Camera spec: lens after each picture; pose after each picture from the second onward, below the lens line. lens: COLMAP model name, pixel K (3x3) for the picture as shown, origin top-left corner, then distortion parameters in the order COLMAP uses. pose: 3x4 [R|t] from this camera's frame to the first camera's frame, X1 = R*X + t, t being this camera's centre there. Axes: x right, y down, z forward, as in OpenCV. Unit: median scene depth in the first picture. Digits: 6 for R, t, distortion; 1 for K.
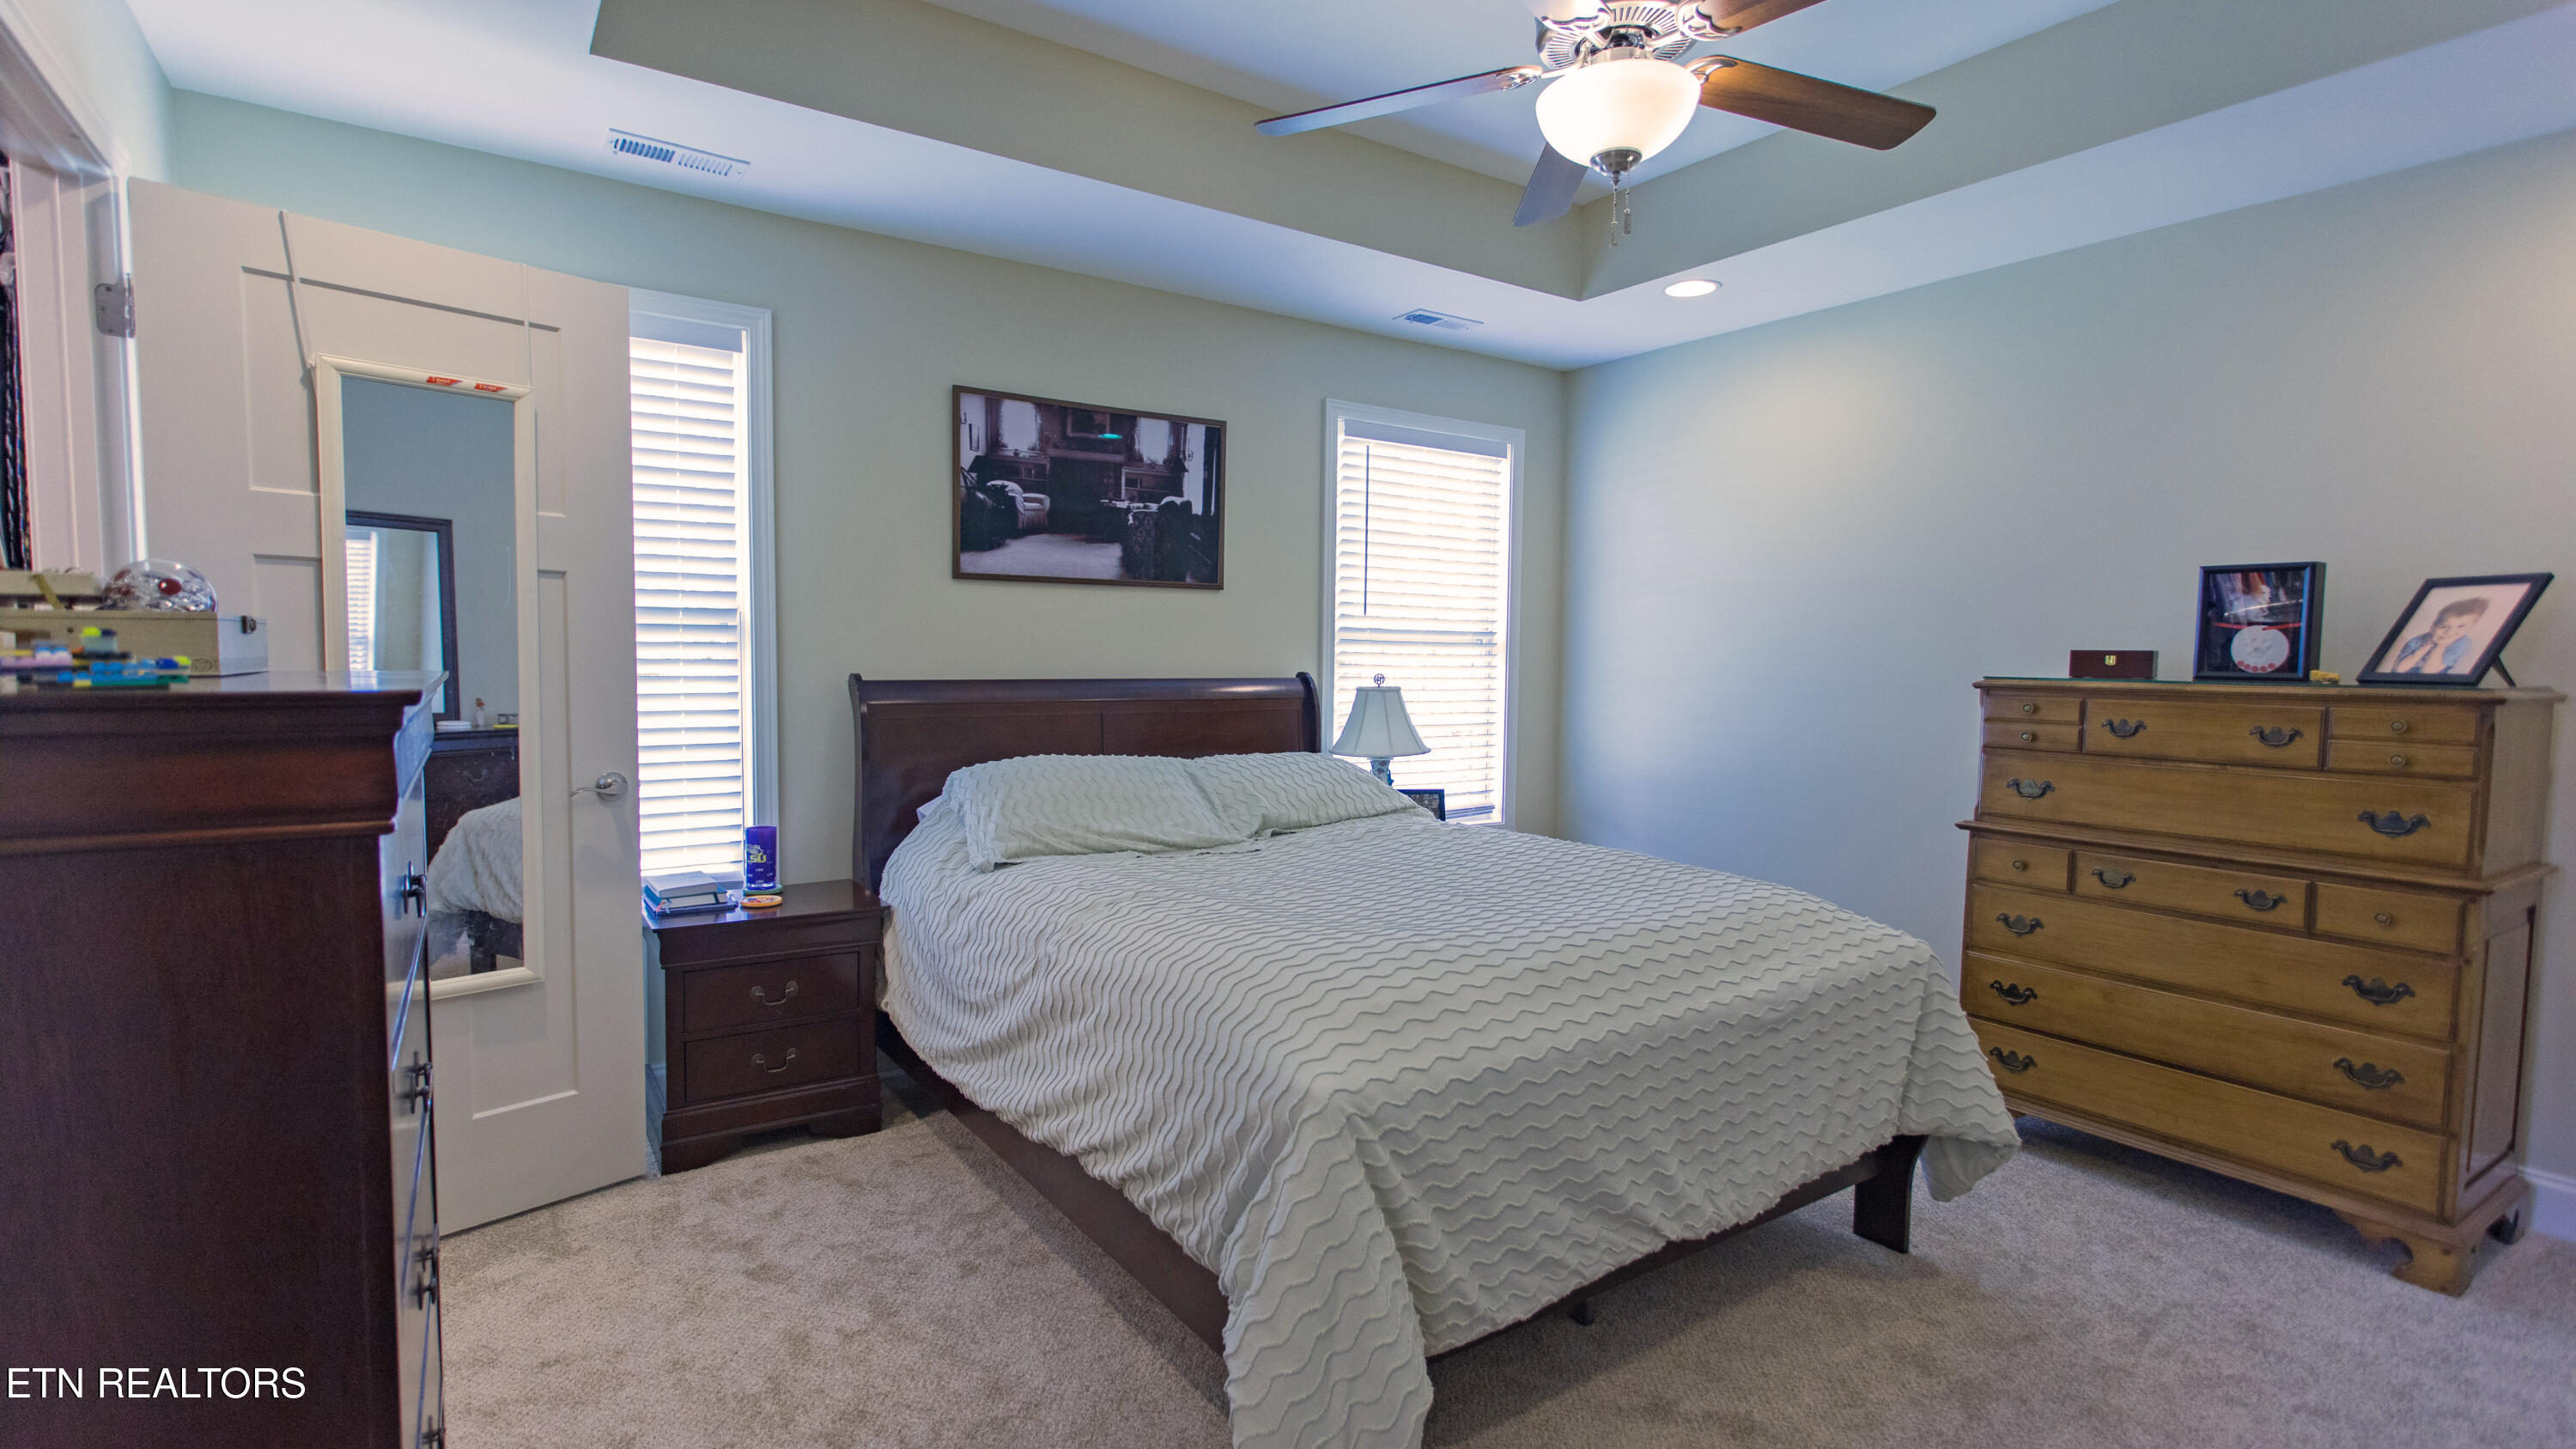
lens RADIAL K [[1217.9, 0, 1280.2], [0, 1217.9, 726.7], [0, 0, 1]] dist [0.005022, 0.000729]
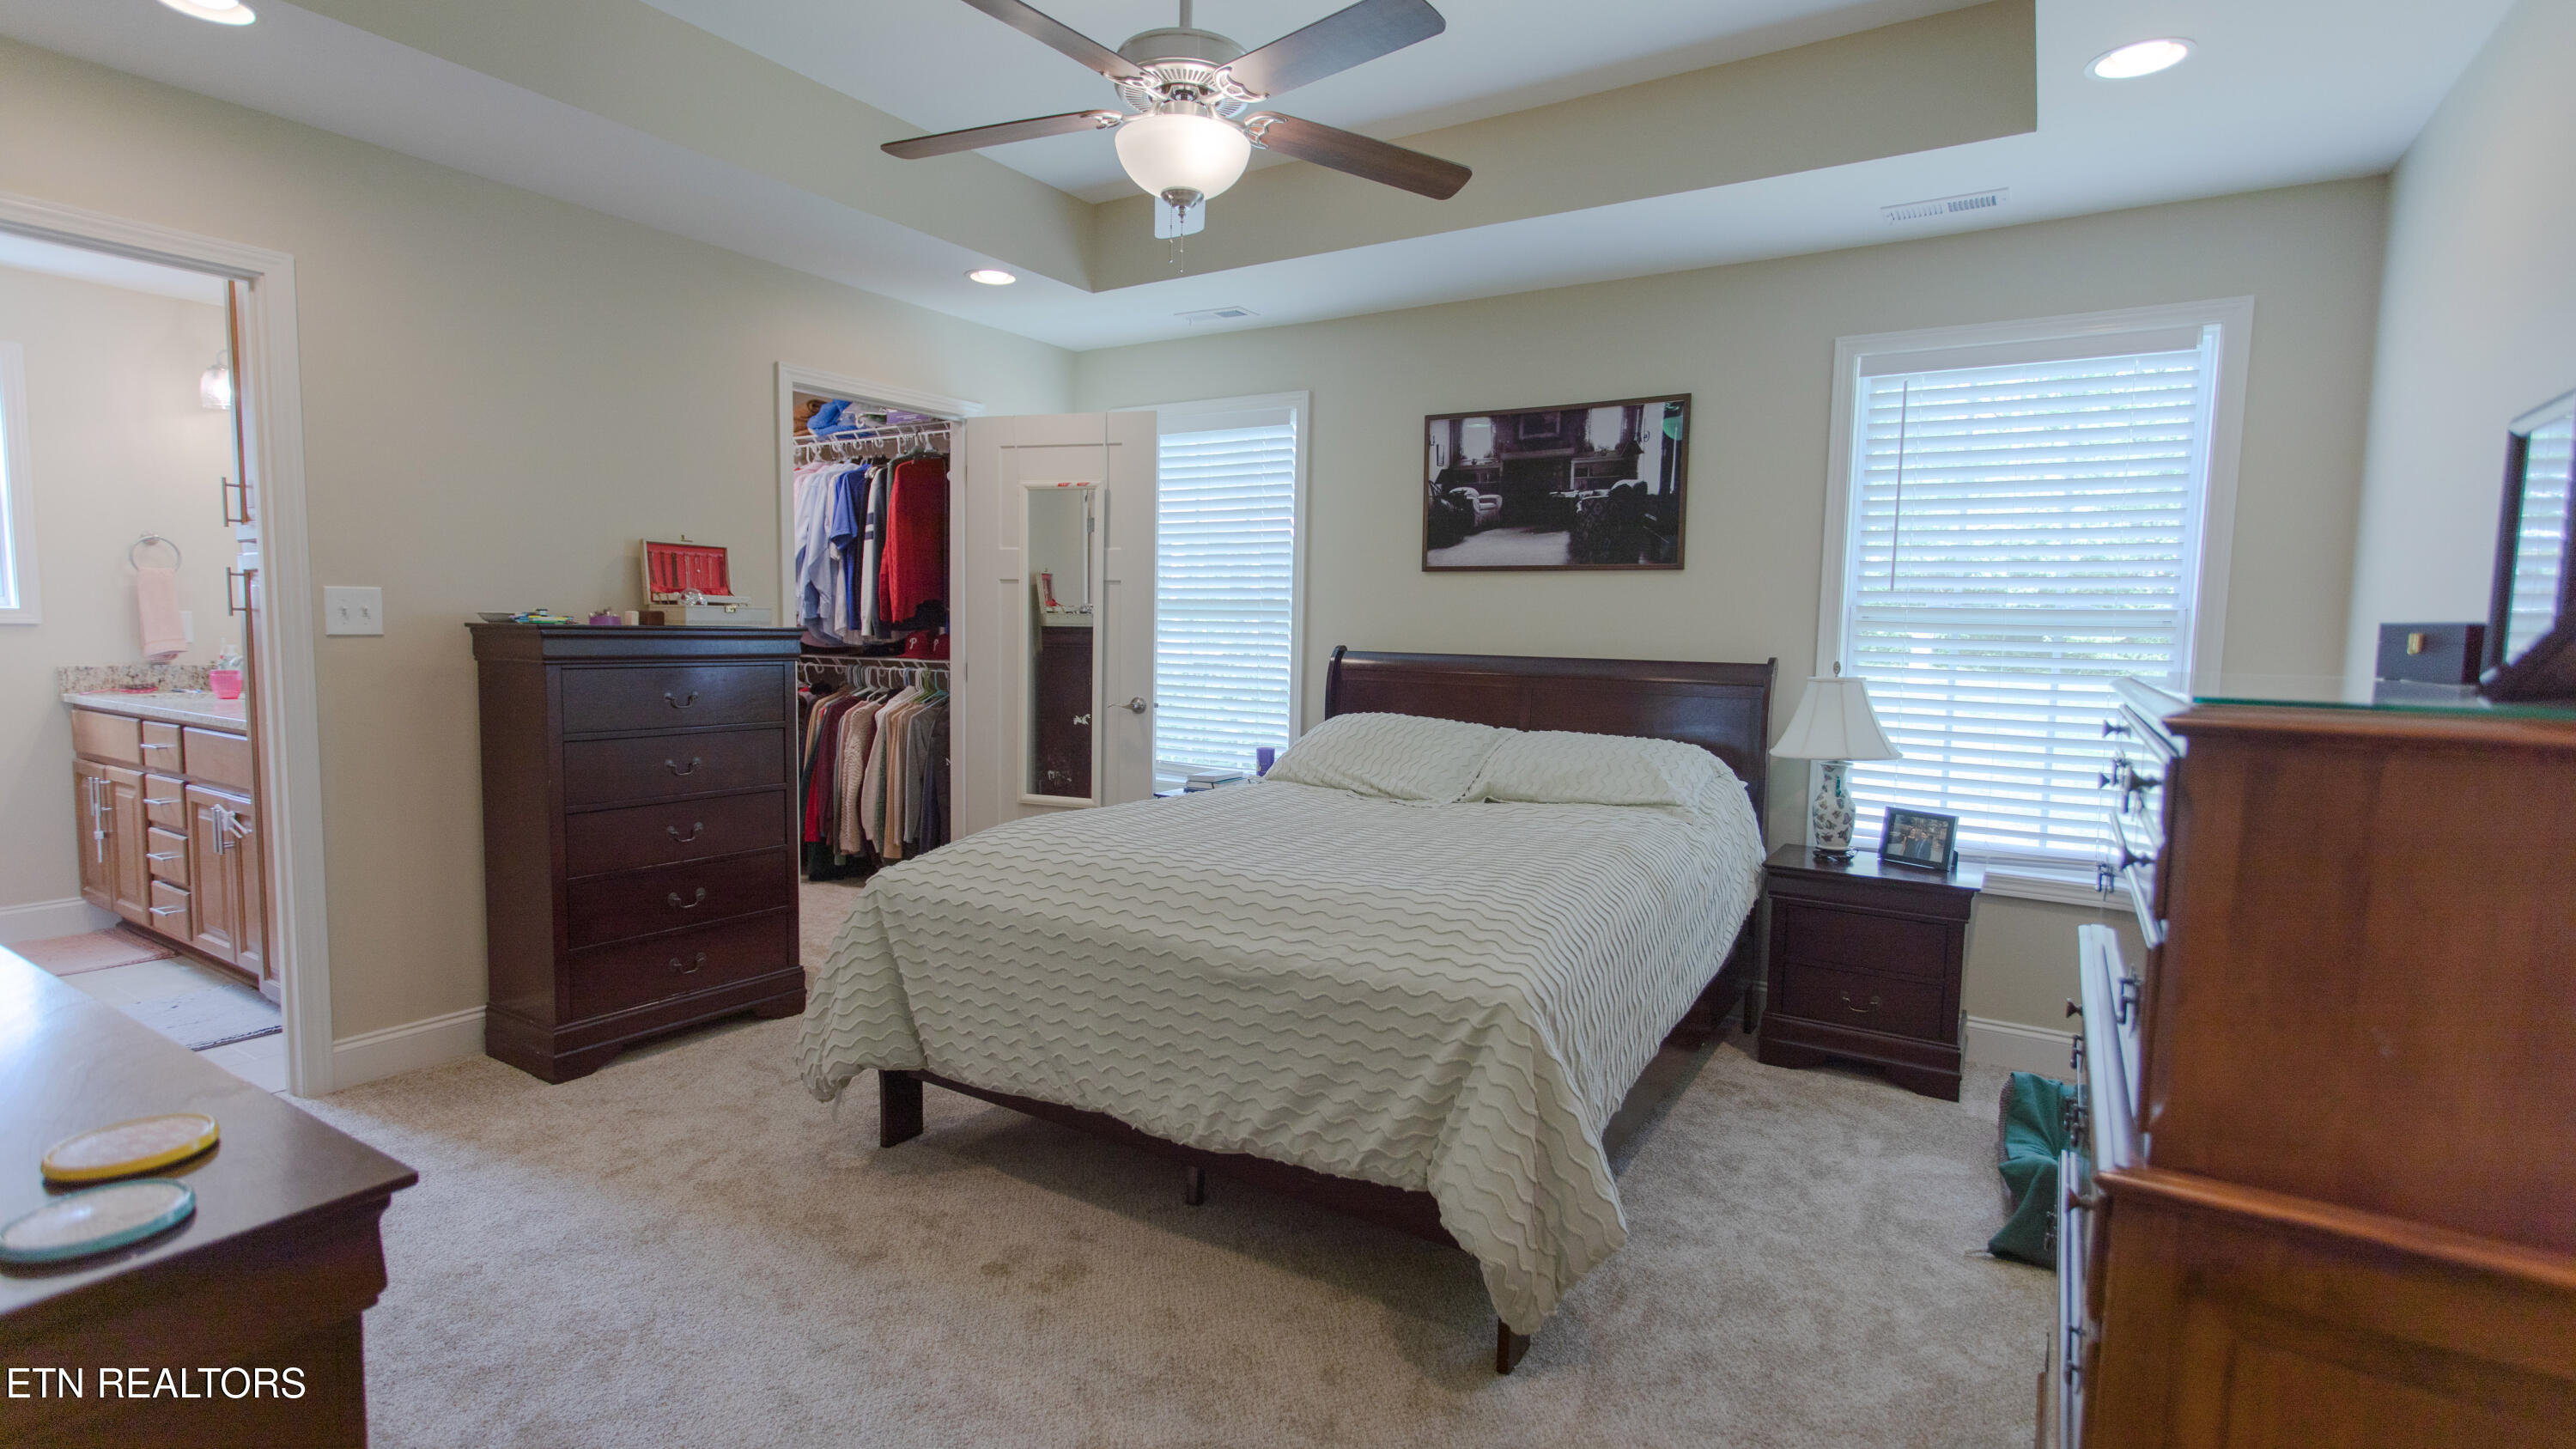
lens RADIAL K [[1217.9, 0, 1268.2], [0, 1217.9, 727.2], [0, 0, 1]] dist [0.005022, 0.000729]
pose [[0.383848, 0.072153, -0.920573, 0.774839], [-0.076984, 0.995972, 0.045964, -0.007938], [0.920181, 0.053226, 0.387857, 0.357661]]
